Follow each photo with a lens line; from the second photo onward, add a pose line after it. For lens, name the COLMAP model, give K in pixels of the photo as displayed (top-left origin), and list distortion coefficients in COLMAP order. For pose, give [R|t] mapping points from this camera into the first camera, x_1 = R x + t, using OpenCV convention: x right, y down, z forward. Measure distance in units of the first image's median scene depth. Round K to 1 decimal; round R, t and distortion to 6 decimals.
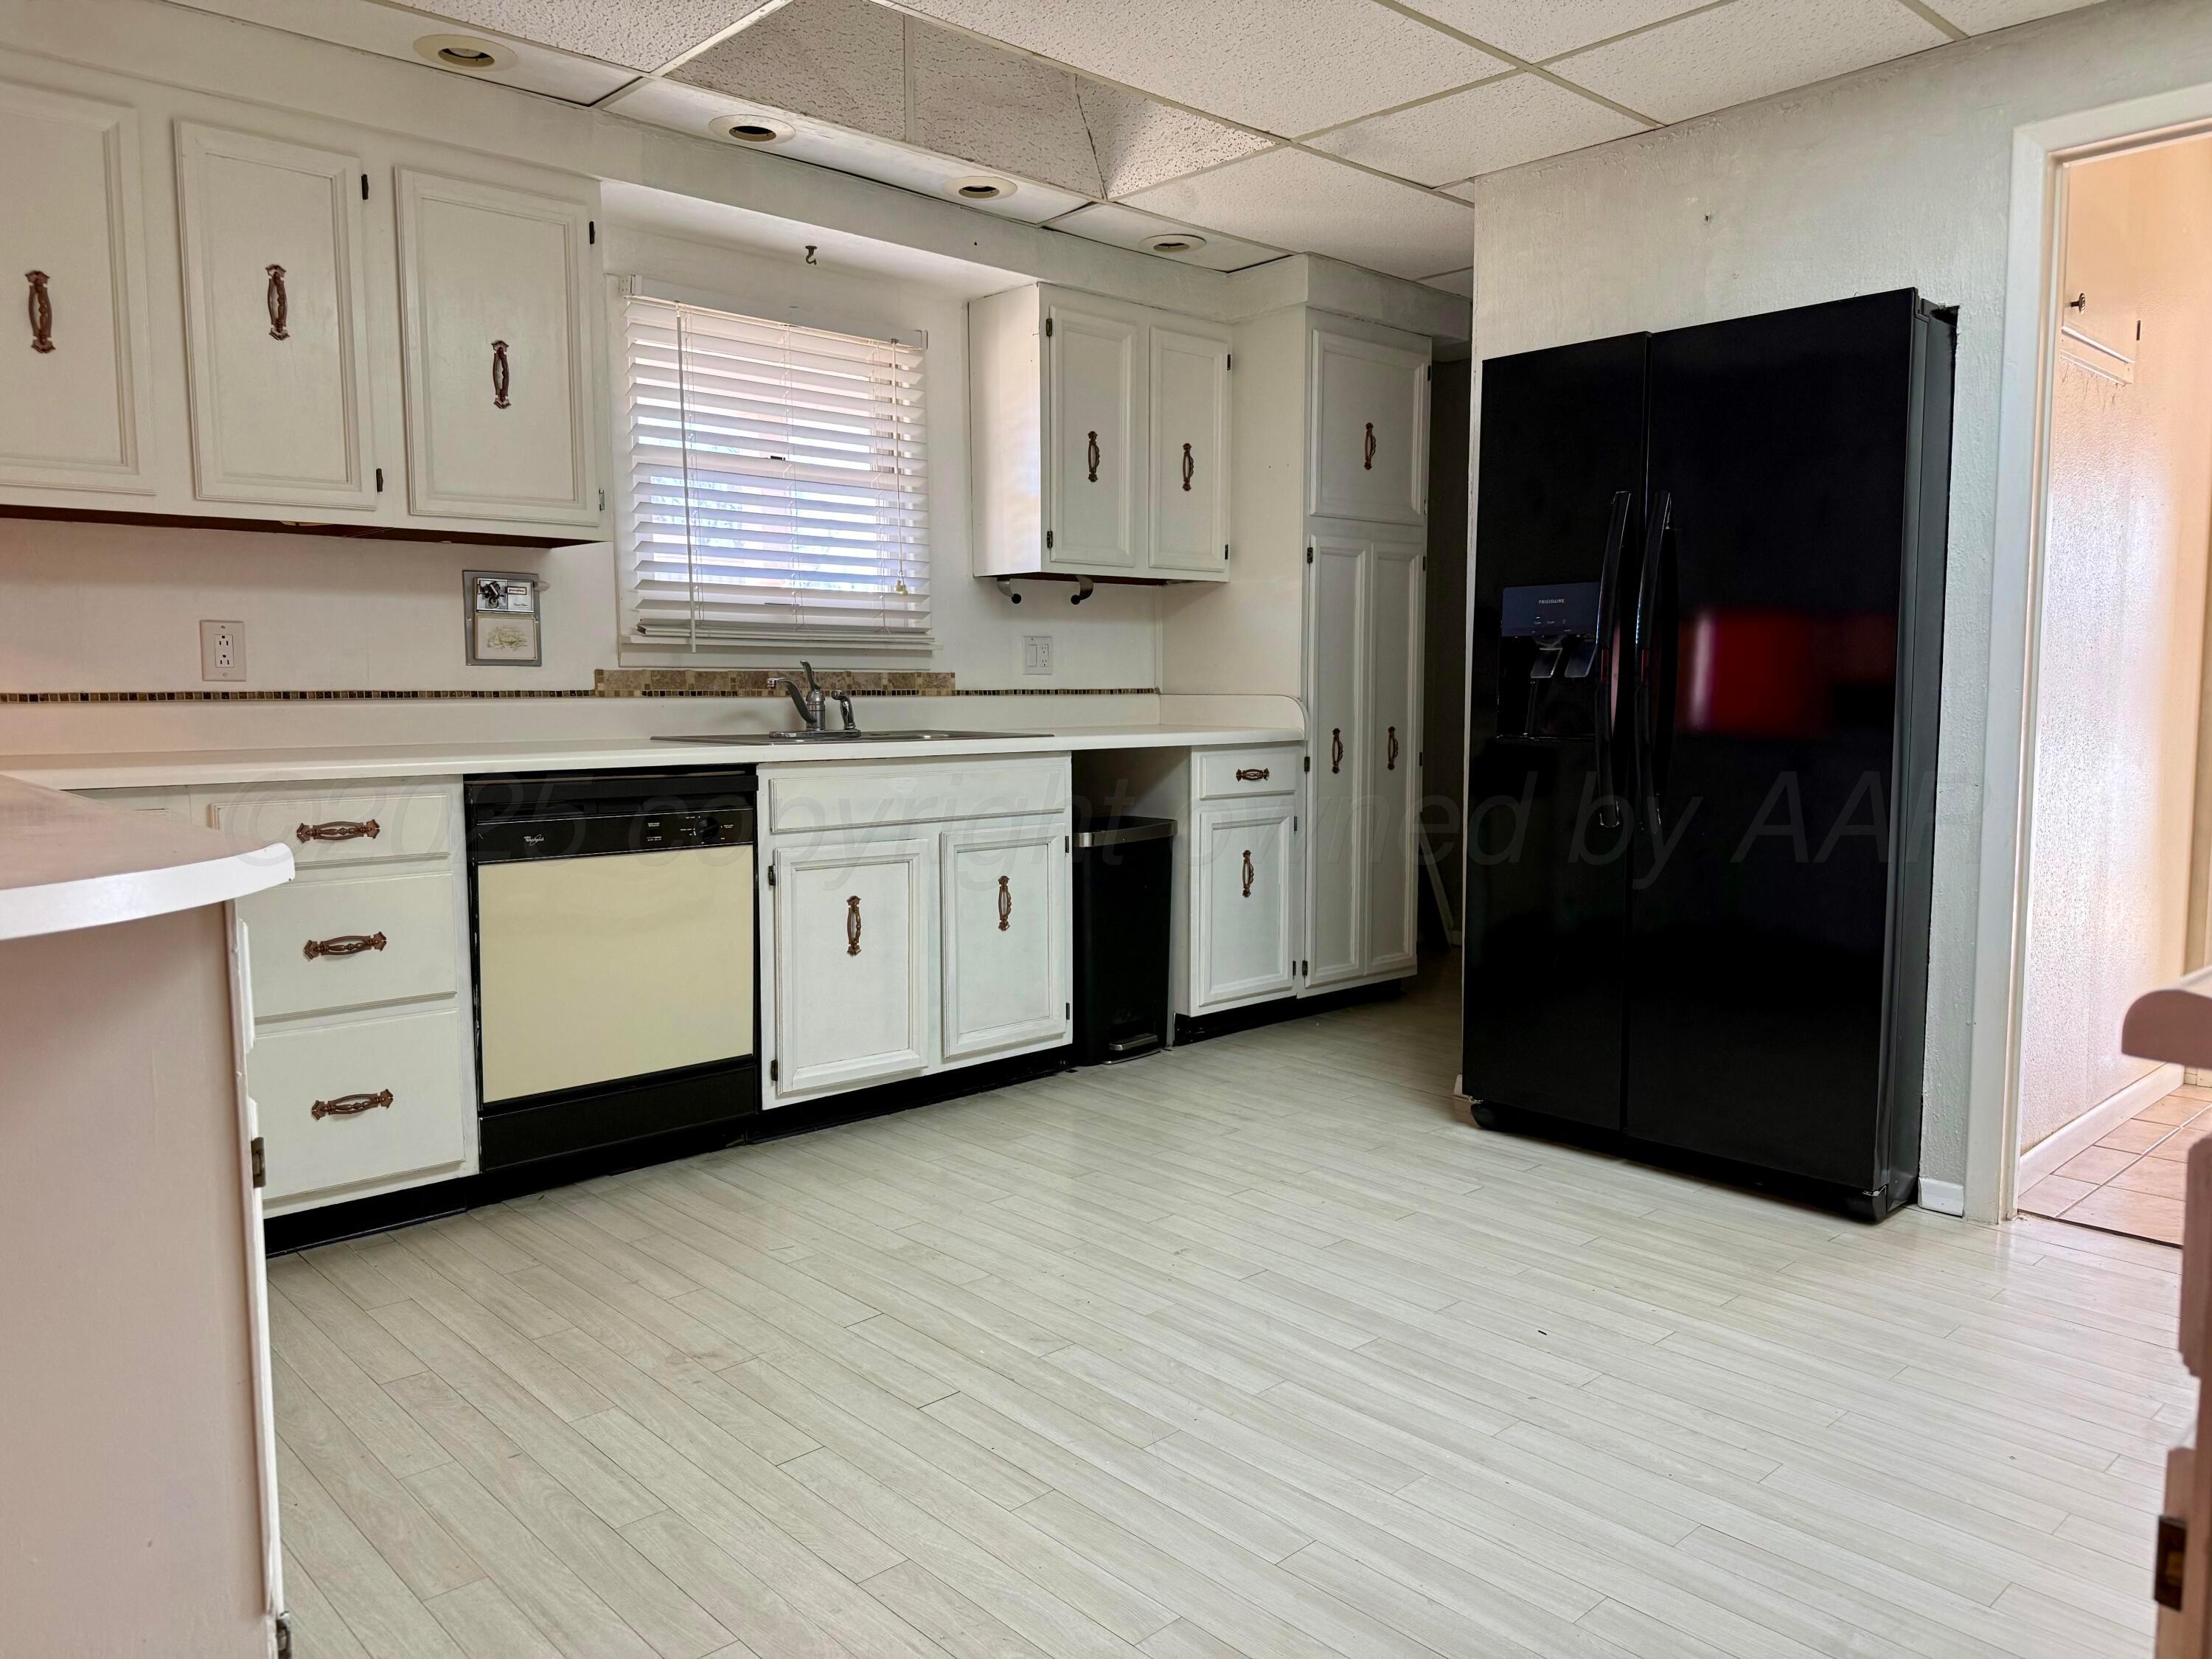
lens RADIAL K [[1575.1, 0, 1121.0], [0, 1575.1, 849.7], [0, 0, 1]] dist [0.031908, -0.021760]
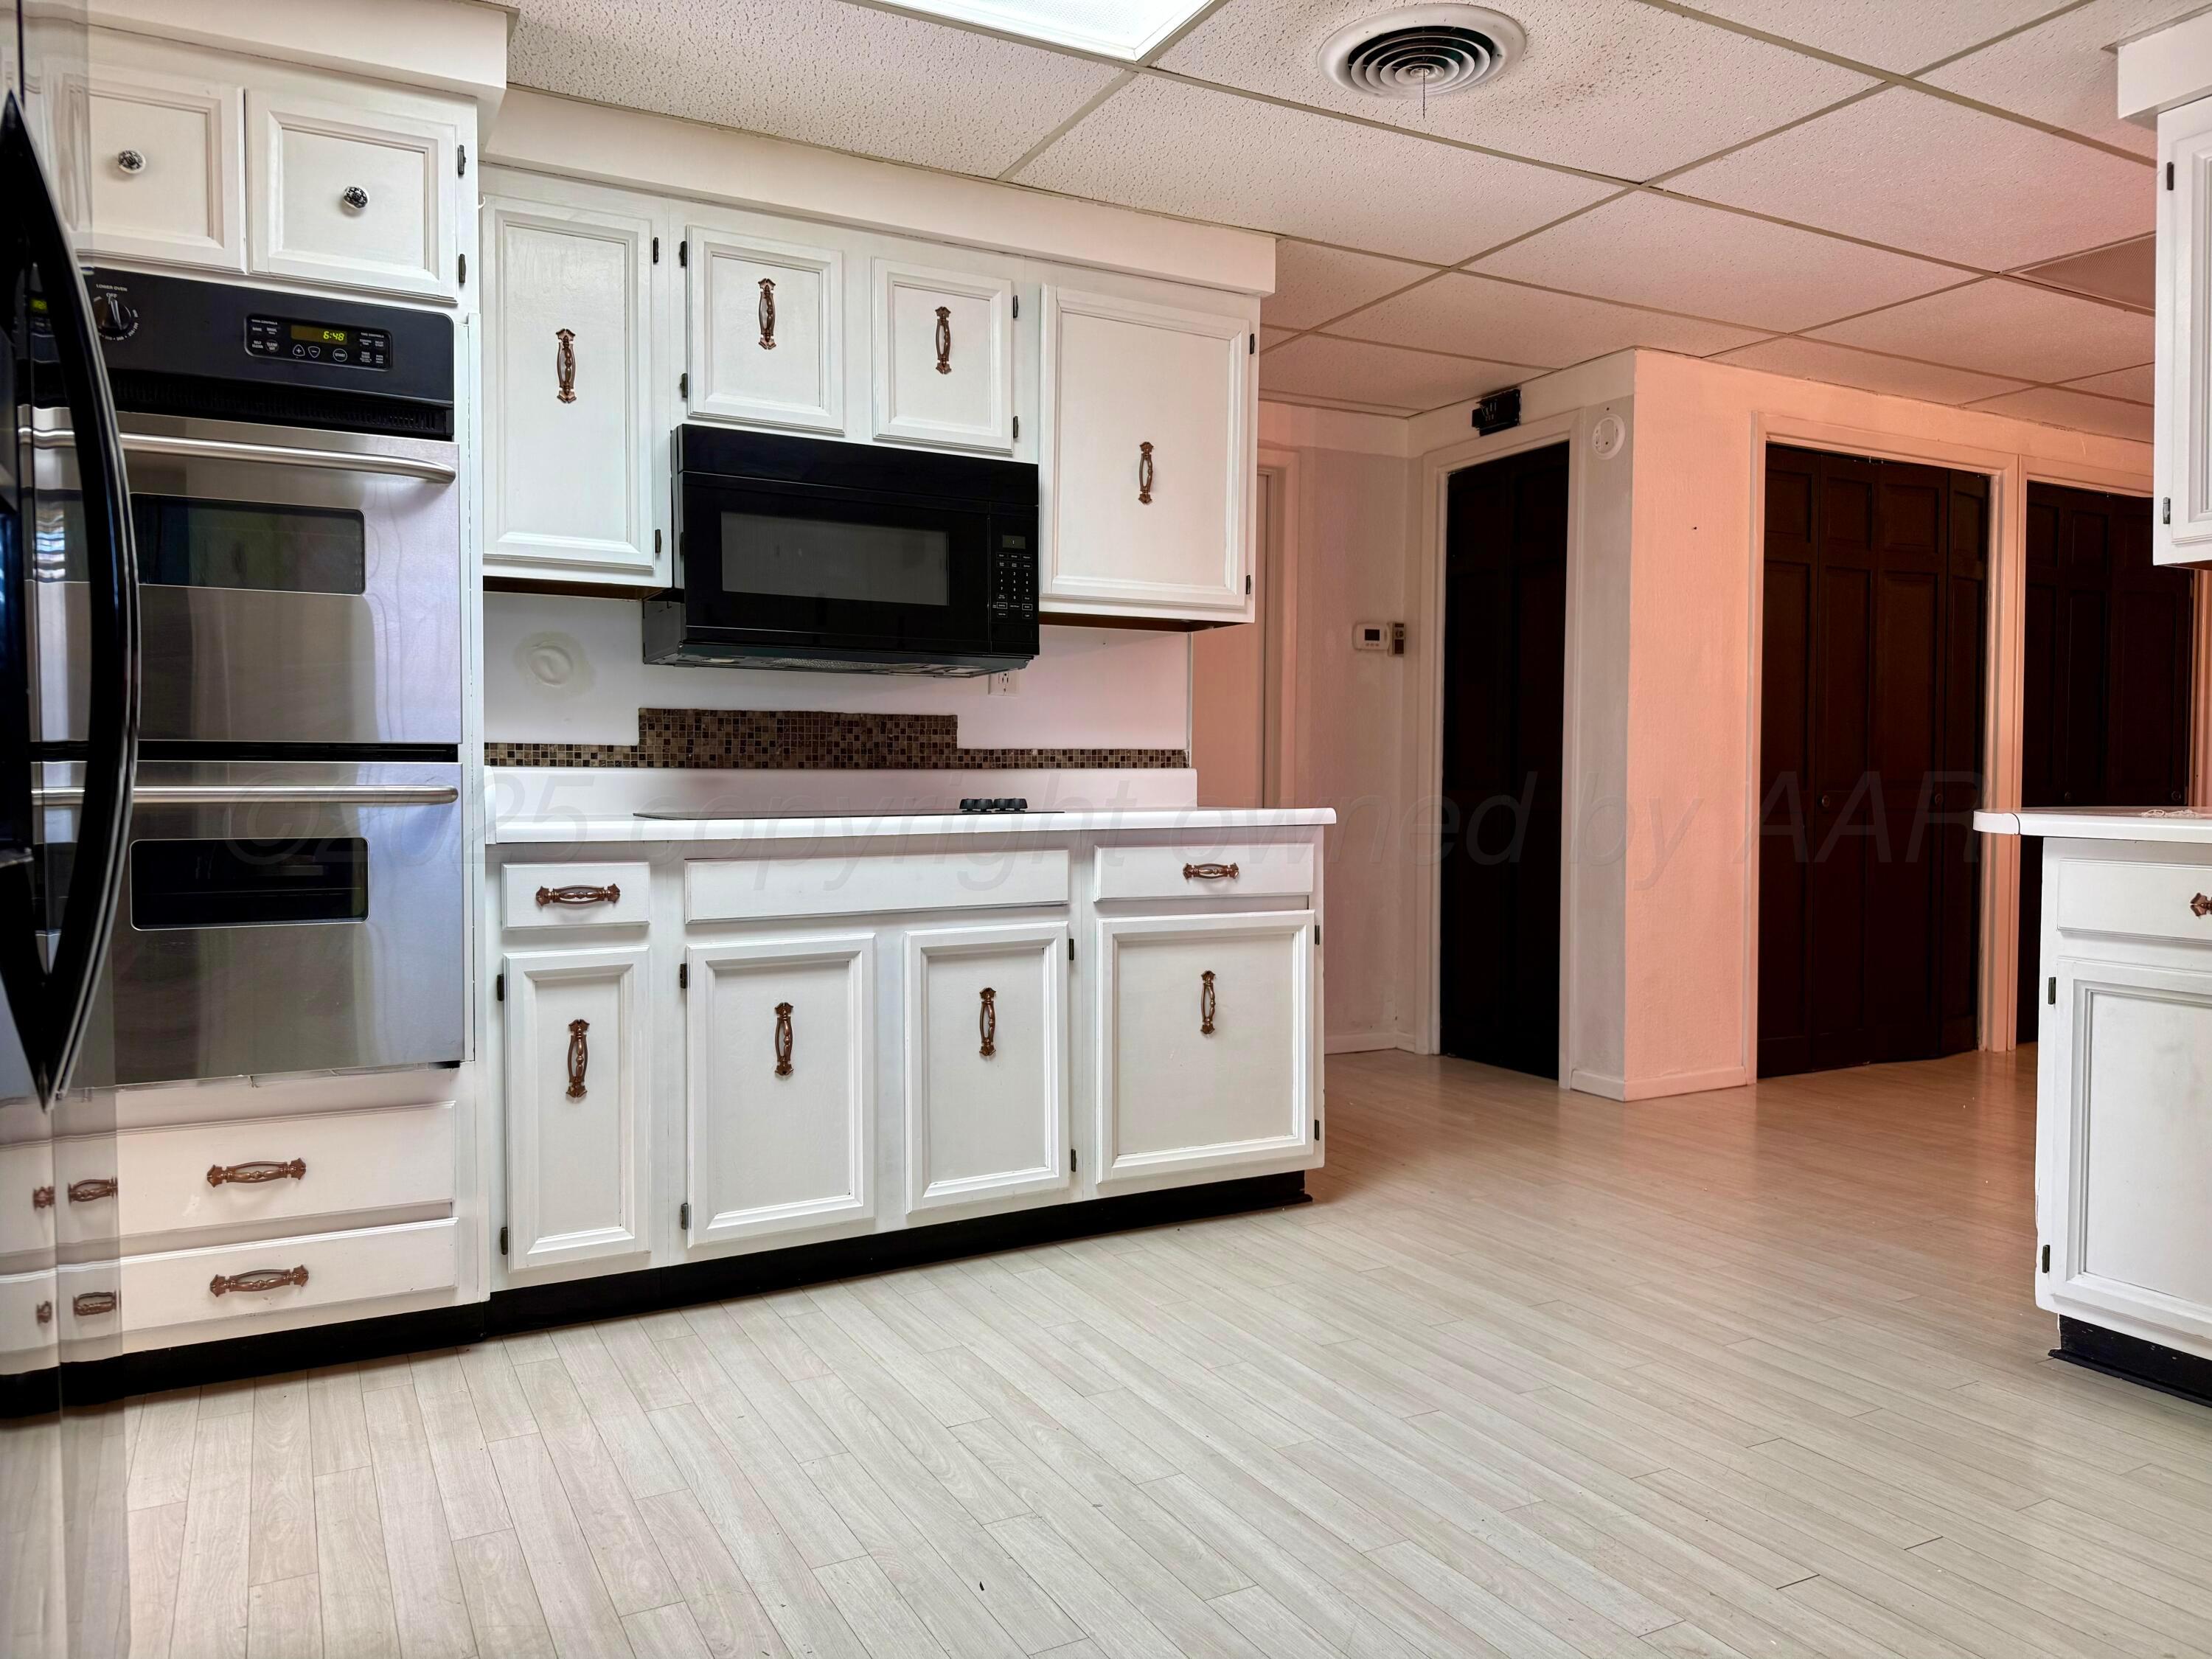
lens RADIAL K [[1575.1, 0, 1115.2], [0, 1575.1, 812.5], [0, 0, 1]] dist [0.031908, -0.021760]
pose [[-0.964965, -0.007650, 0.262267, 0.014948], [0.025369, 0.992171, 0.122282, -0.162130], [-0.261149, 0.124651, -0.957217, 1.850775]]
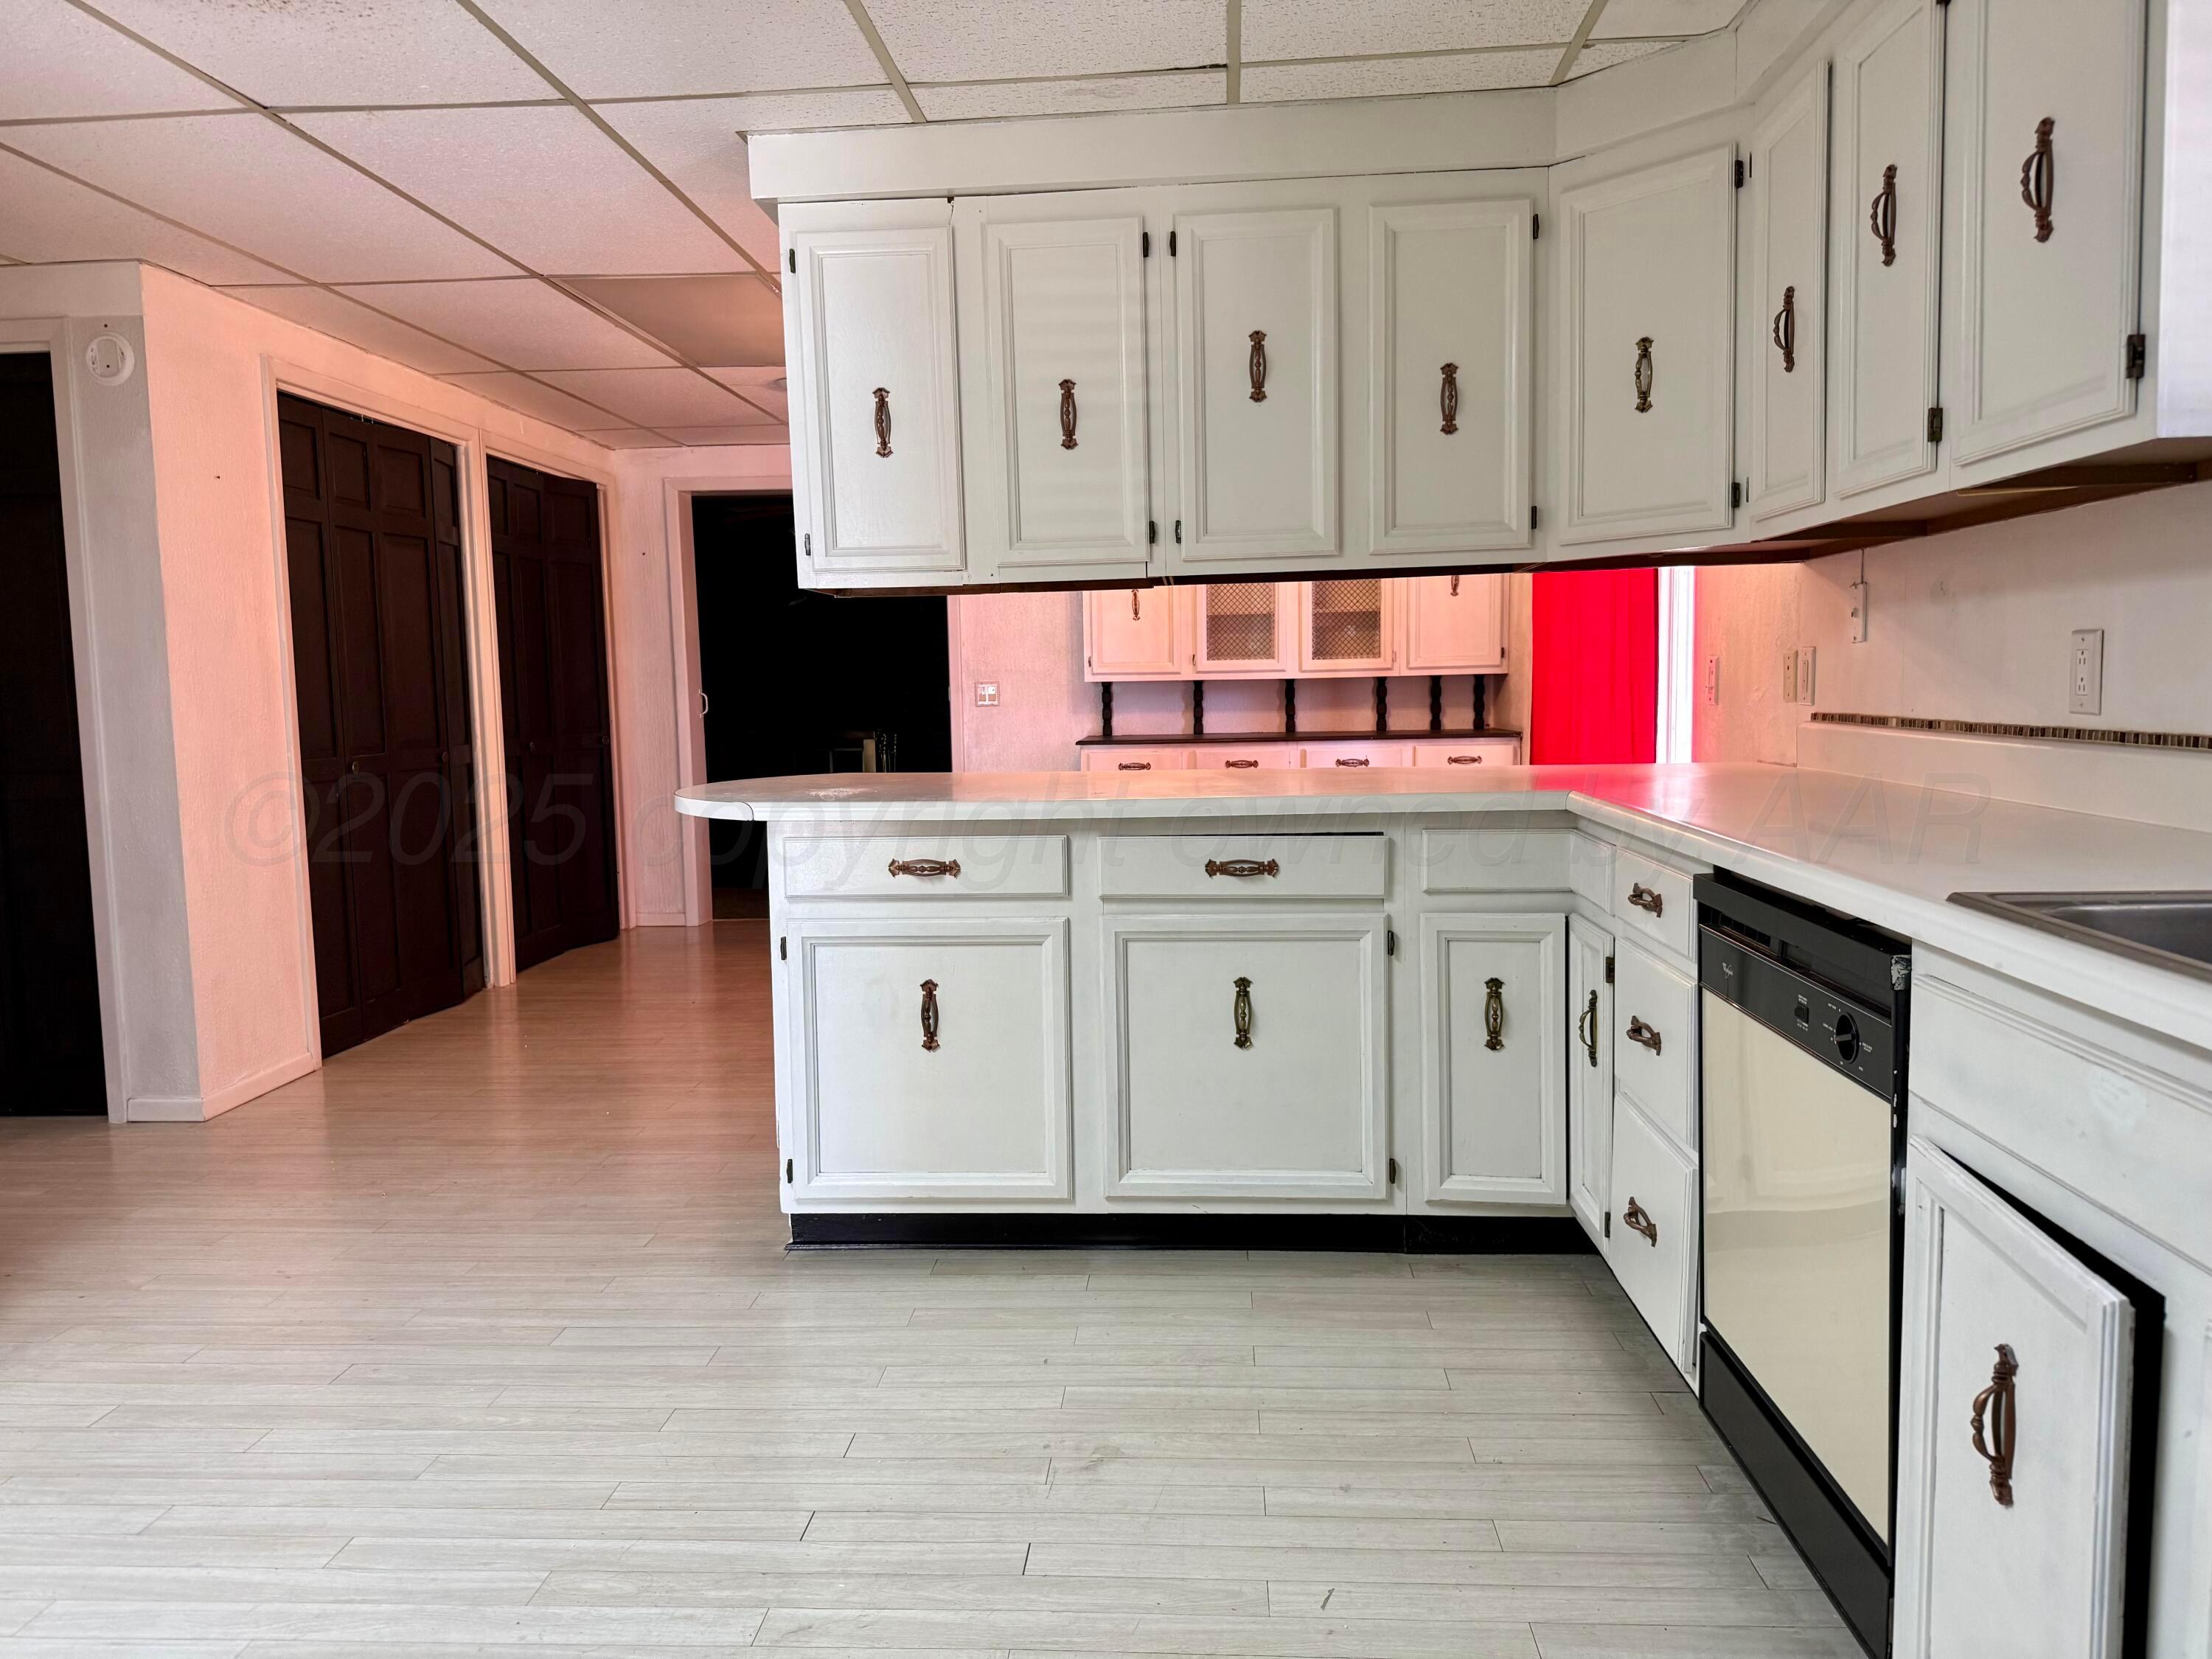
lens RADIAL K [[1575.1, 0, 1096.5], [0, 1575.1, 811.7], [0, 0, 1]] dist [0.031908, -0.021760]
pose [[-0.741815, 0.074338, -0.666472, 0.349626], [-0.046383, 0.985769, 0.161578, -0.222477], [0.668999, 0.150774, -0.727810, 1.737099]]
